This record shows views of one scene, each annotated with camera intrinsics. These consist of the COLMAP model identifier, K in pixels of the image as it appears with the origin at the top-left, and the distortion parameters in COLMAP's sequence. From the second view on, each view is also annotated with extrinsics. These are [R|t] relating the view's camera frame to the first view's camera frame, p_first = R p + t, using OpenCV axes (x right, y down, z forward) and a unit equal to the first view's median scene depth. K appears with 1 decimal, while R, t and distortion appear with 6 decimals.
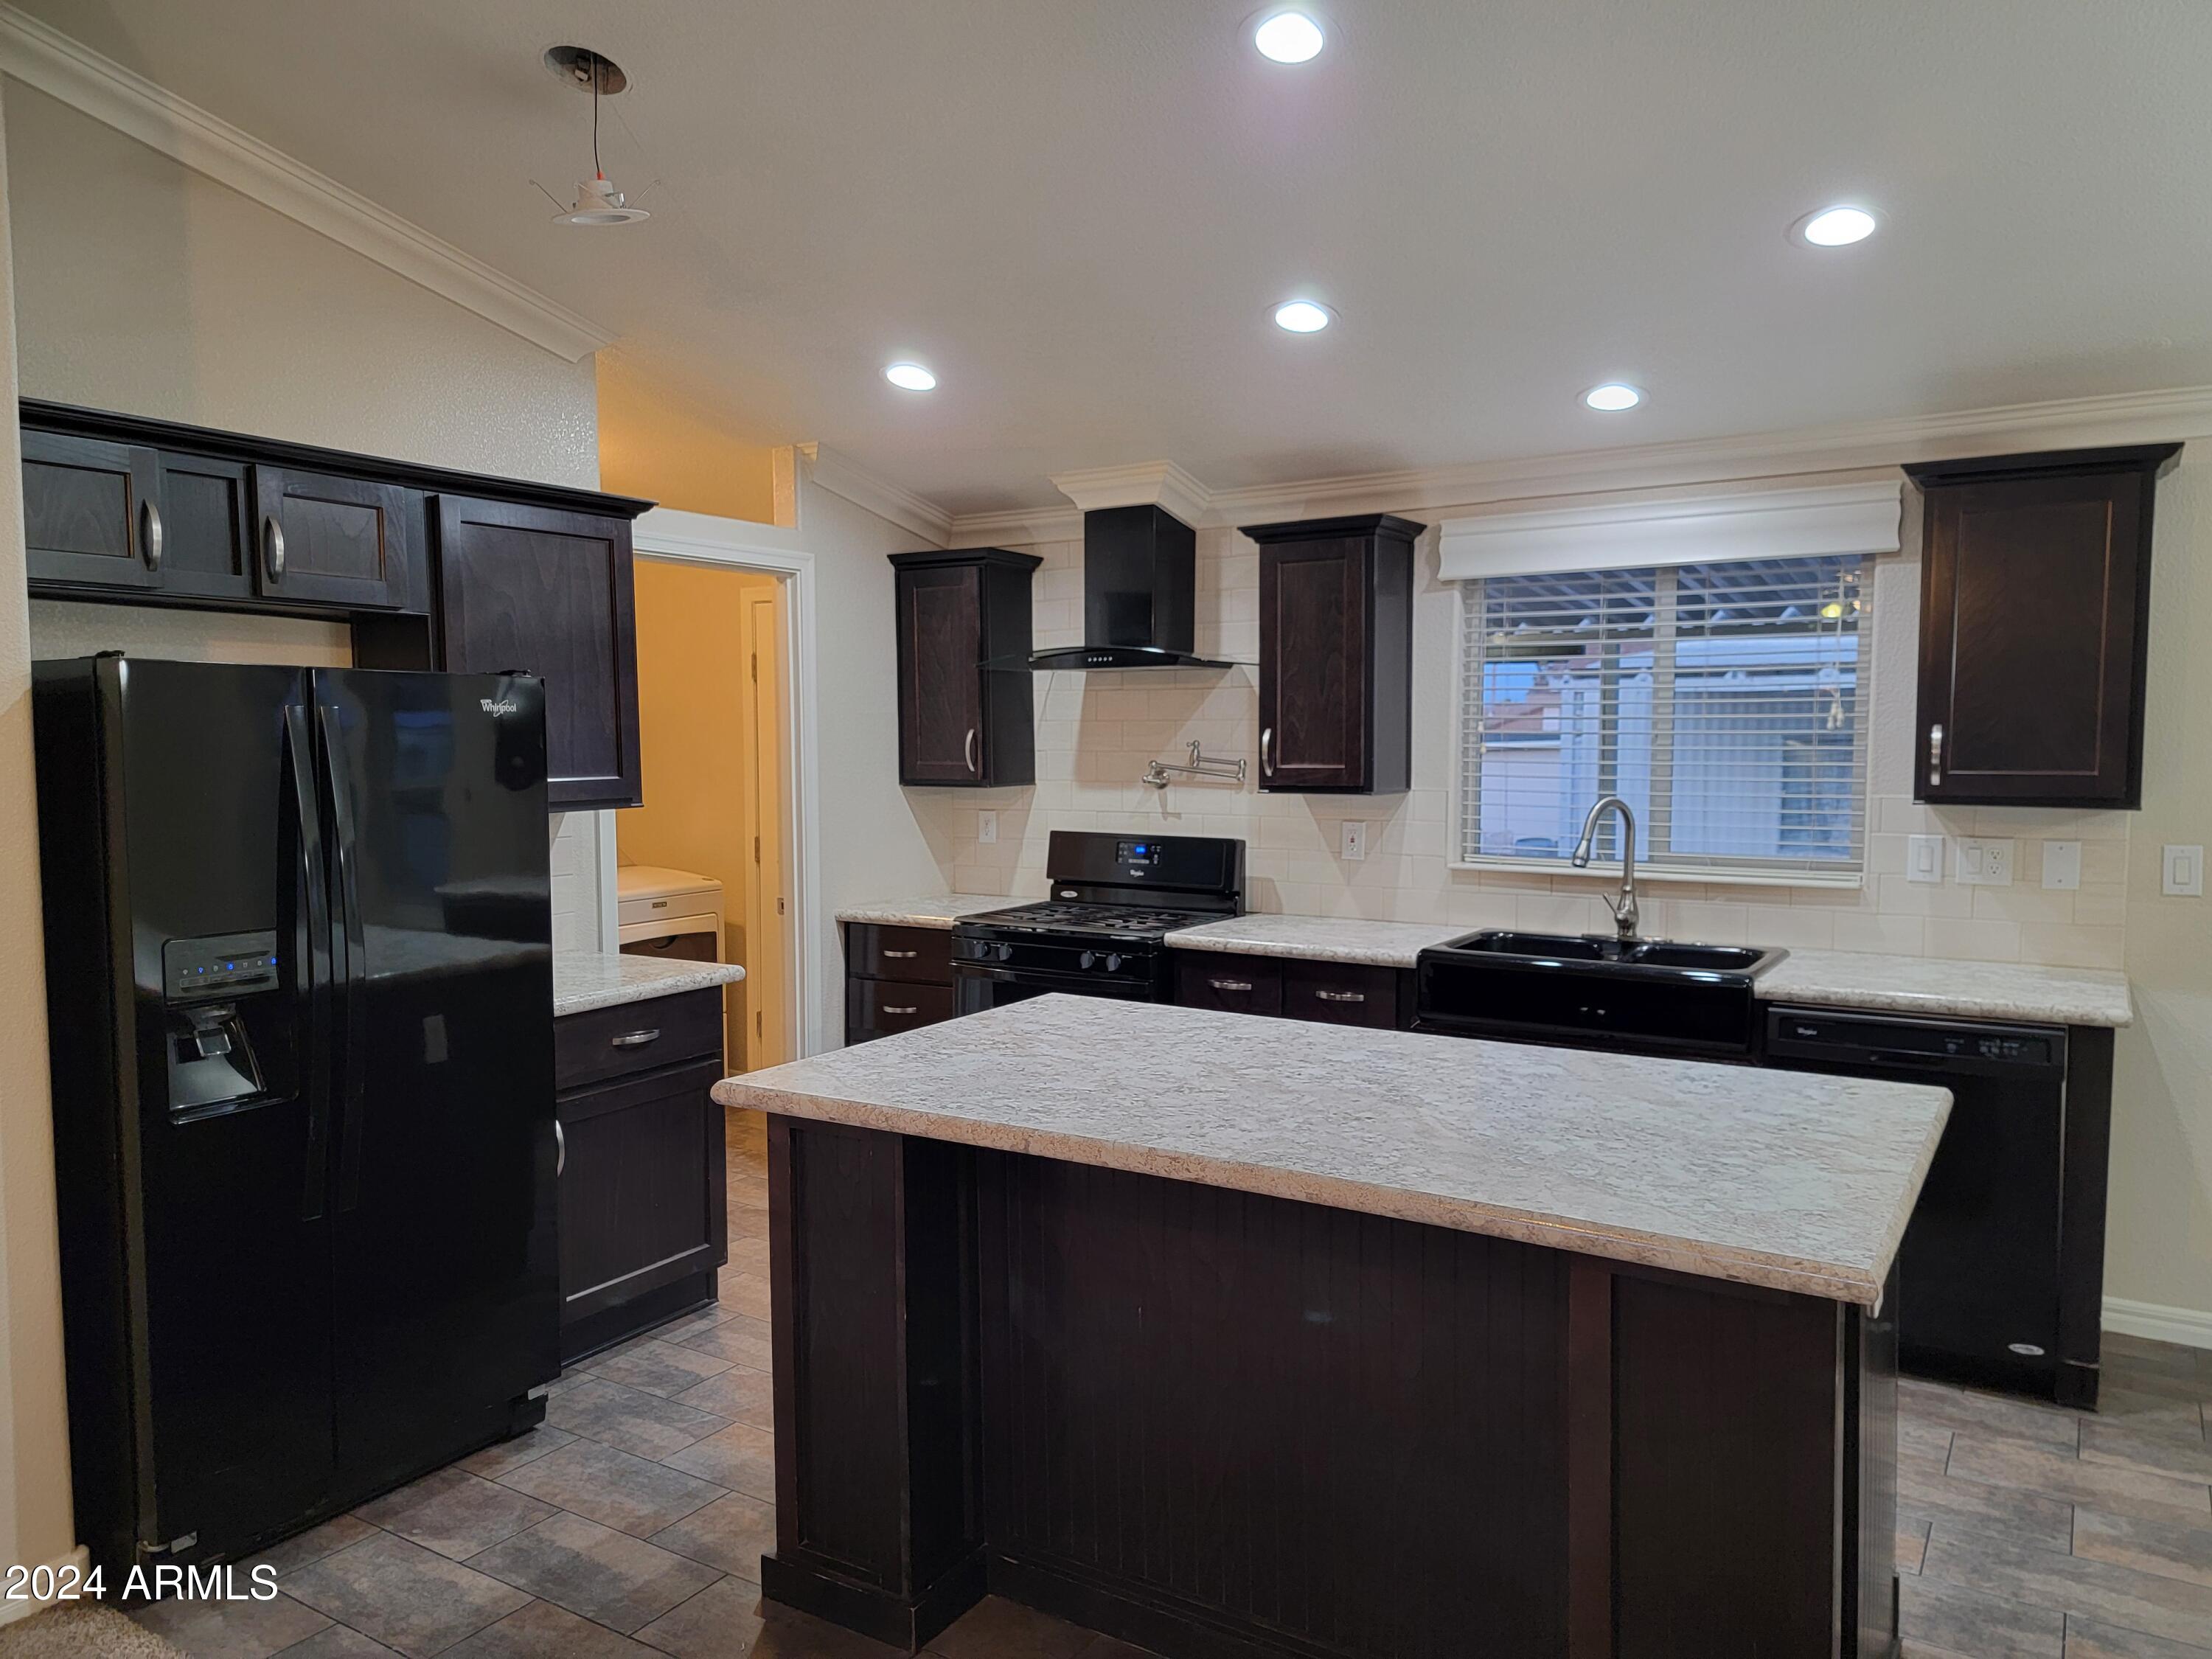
lens RADIAL K [[1529.9, 0, 1115.5], [0, 1529.9, 848.1], [0, 0, 1]] dist [0.074406, -0.056470]
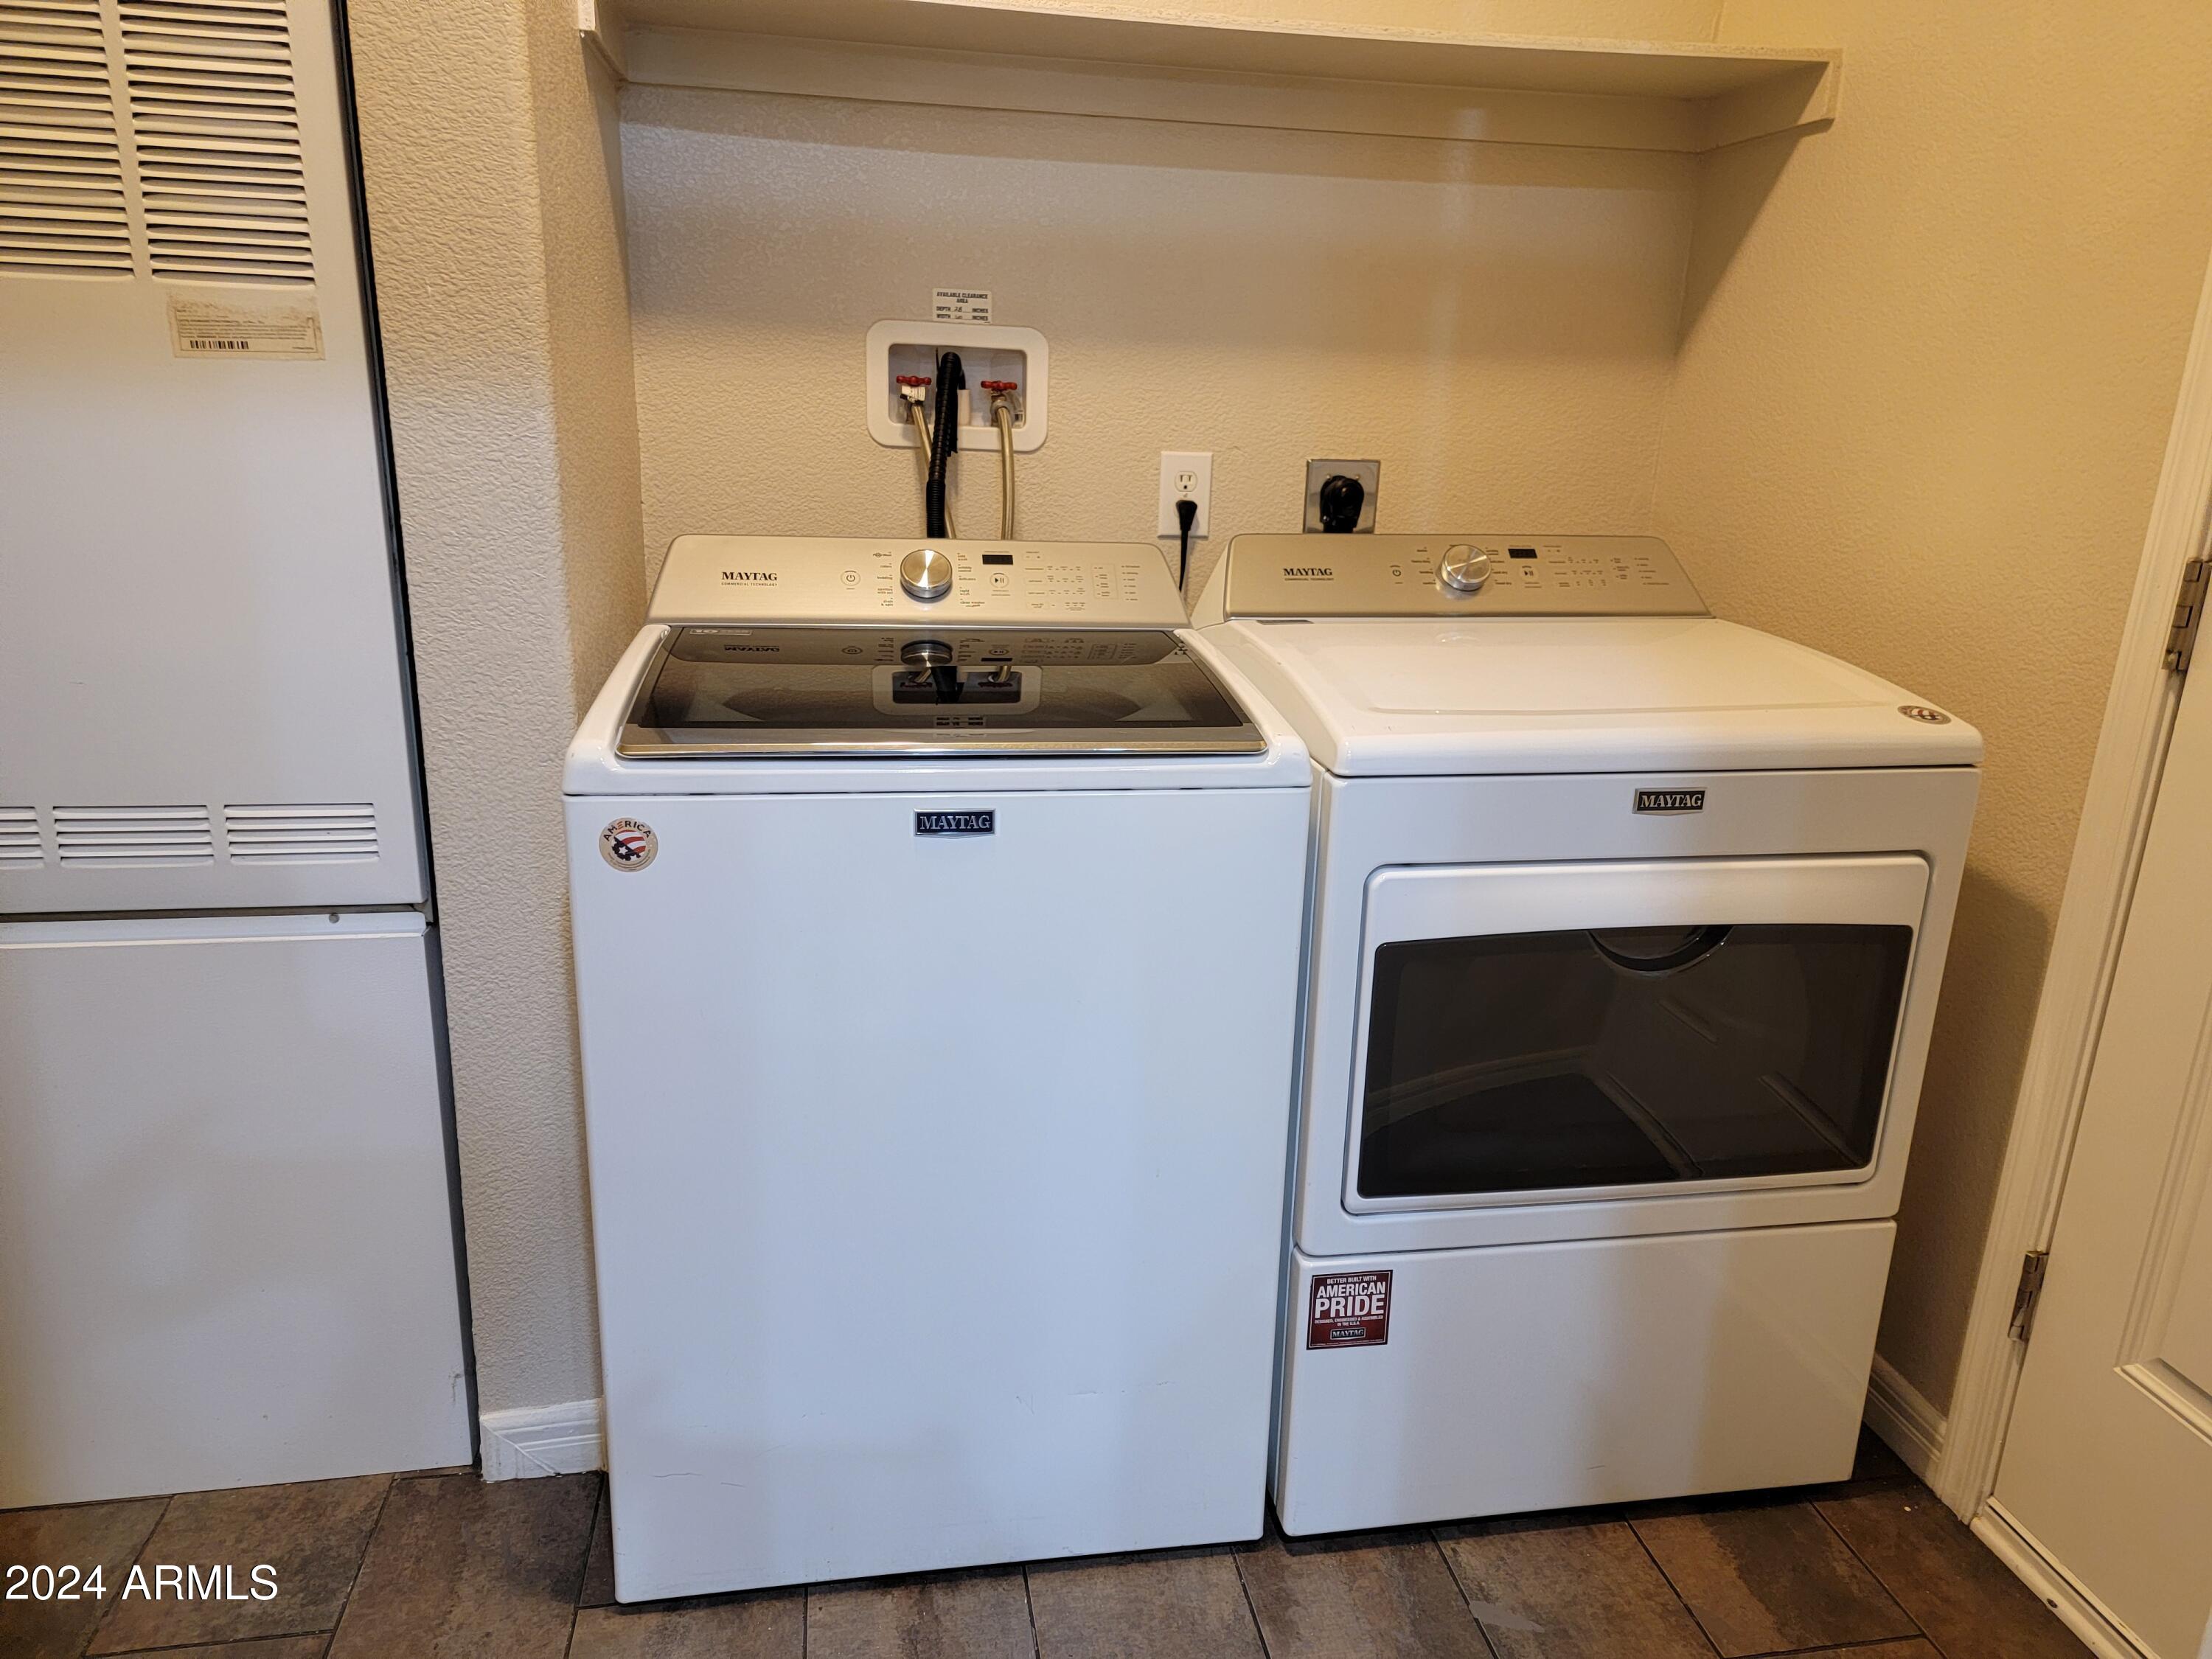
lens RADIAL K [[1529.9, 0, 1109.8], [0, 1529.9, 829.8], [0, 0, 1]] dist [0.074406, -0.056470]
pose [[0.679279, 0.228774, -0.697311, -0.253817], [-0.095645, 0.969663, 0.224956, -0.007728], [0.727621, -0.086113, 0.680553, 1.059706]]
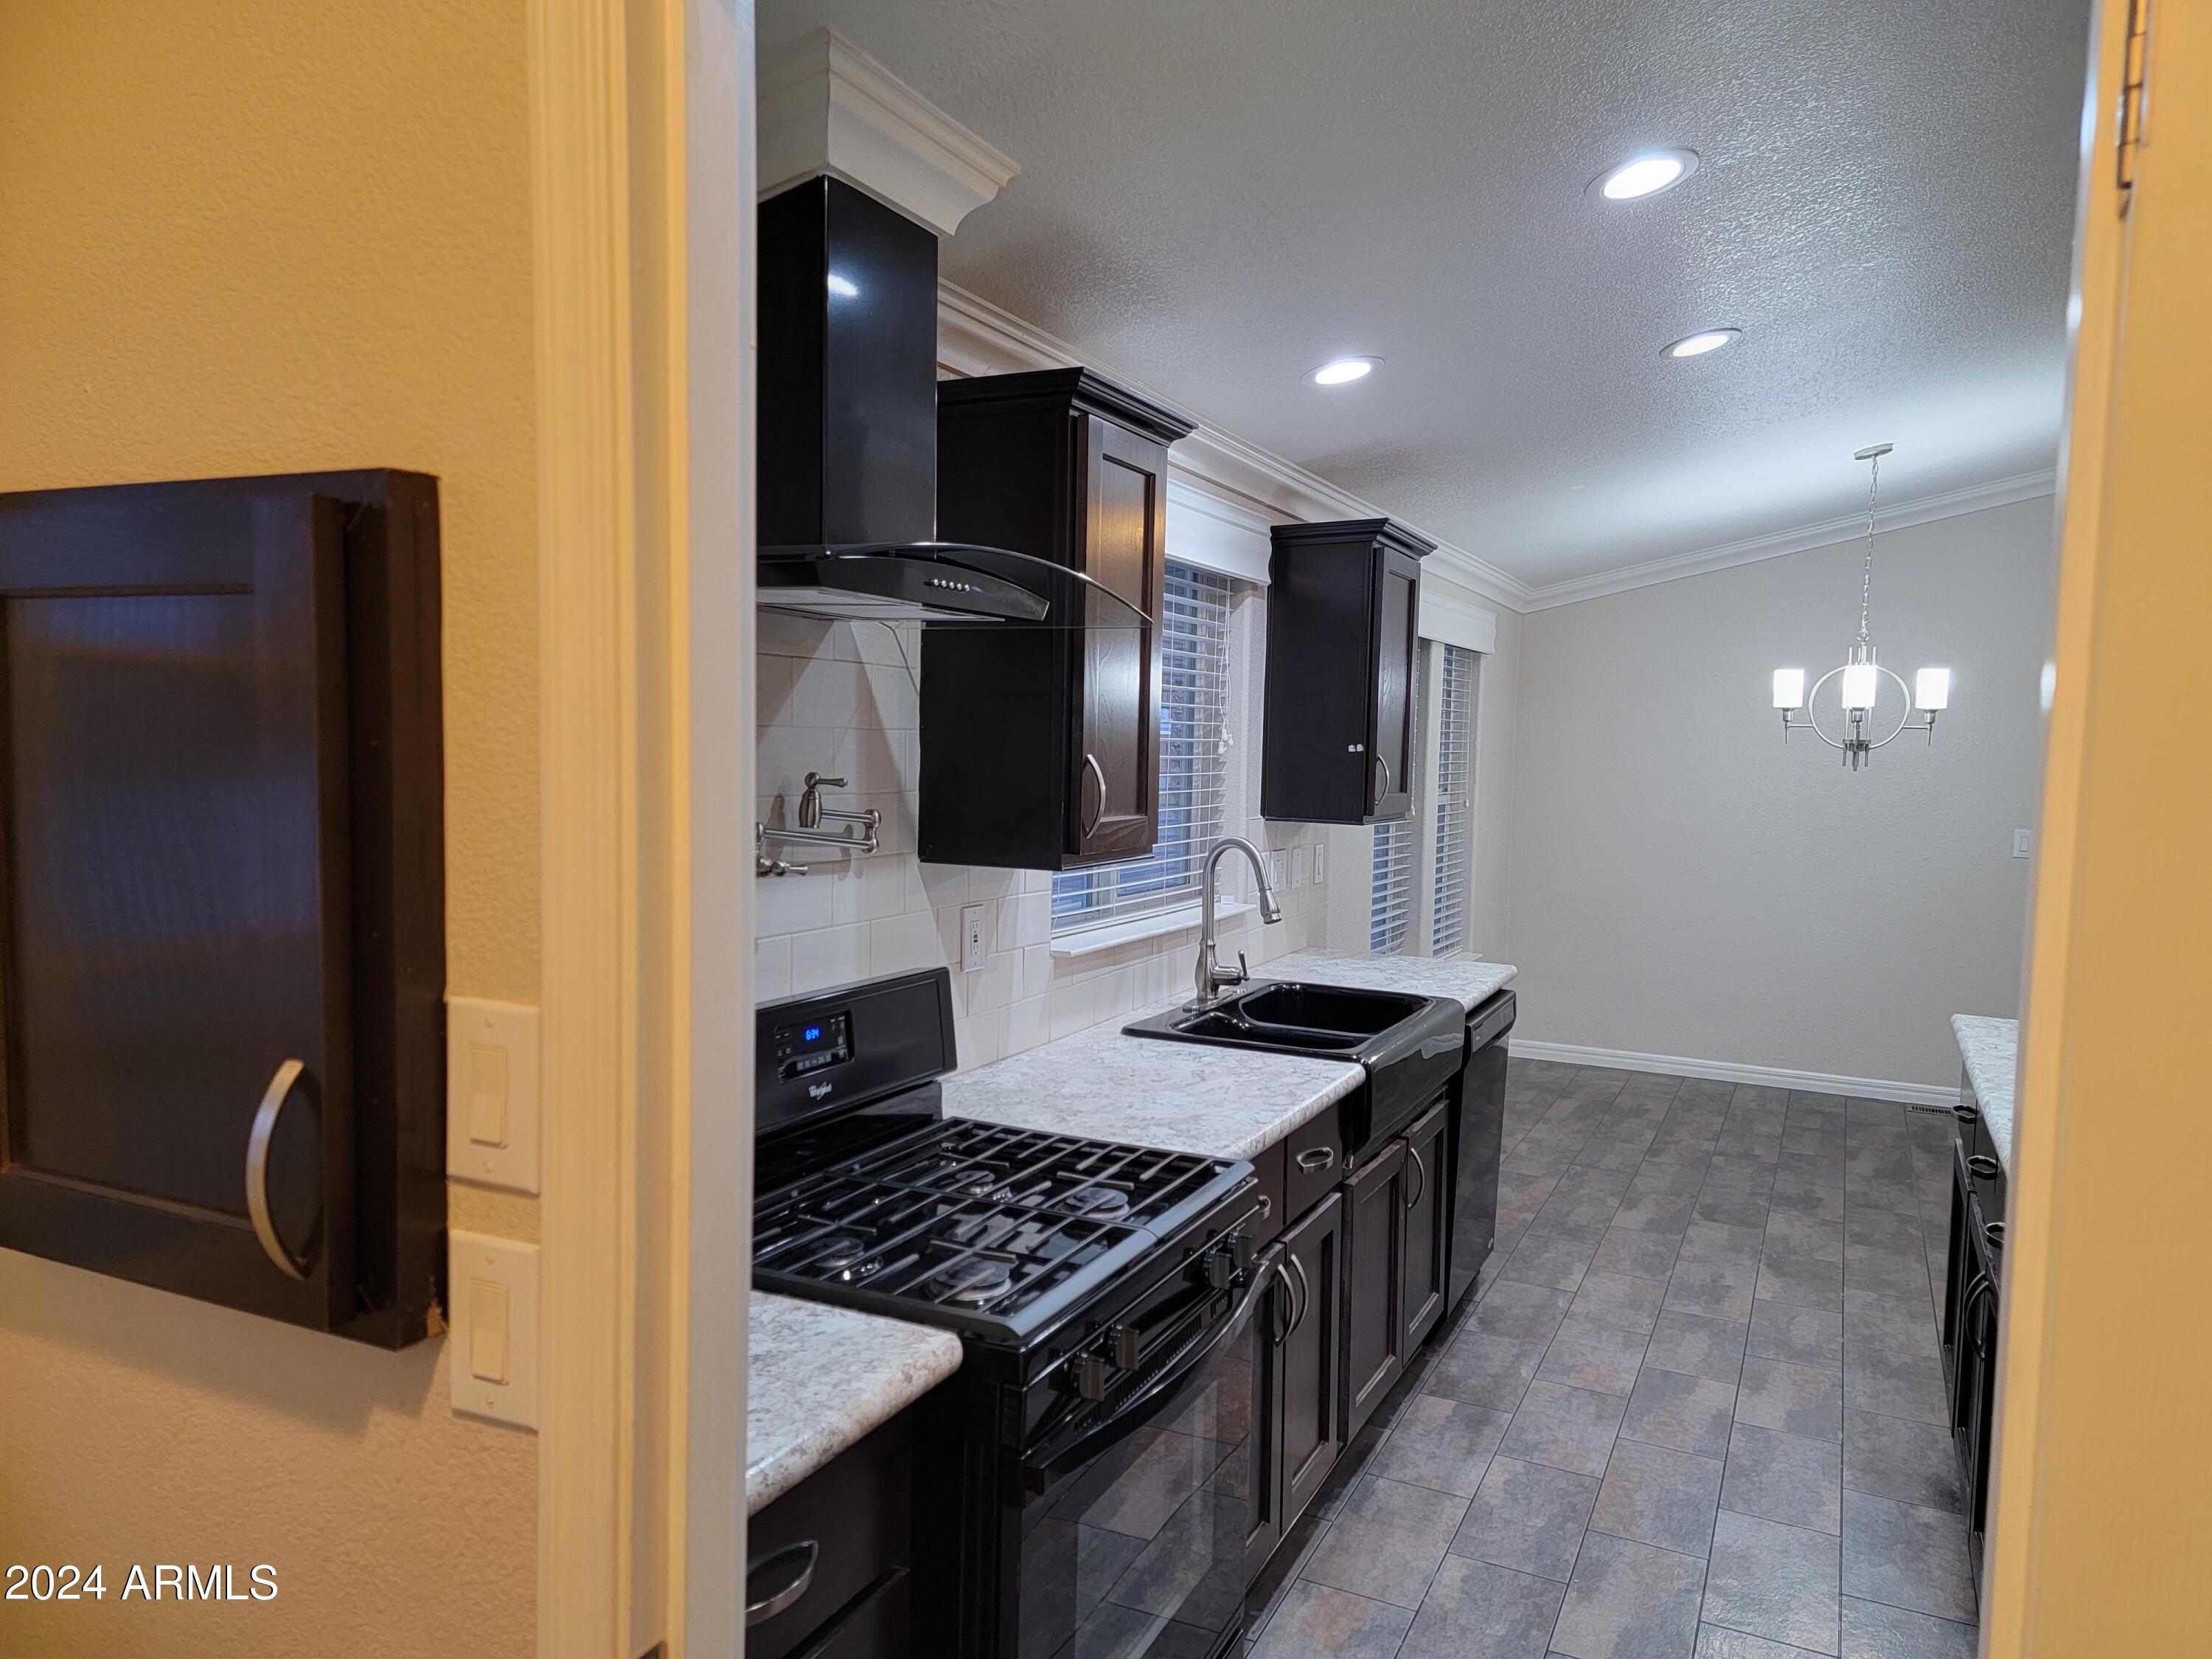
lens RADIAL K [[1529.9, 0, 1115.3], [0, 1529.9, 846.9], [0, 0, 1]] dist [0.074406, -0.056470]
pose [[-0.122194, -0.072170, 0.989879, -0.488100], [0.051282, 0.995561, 0.078914, -0.095018], [-0.991180, 0.060406, -0.117951, 1.148703]]
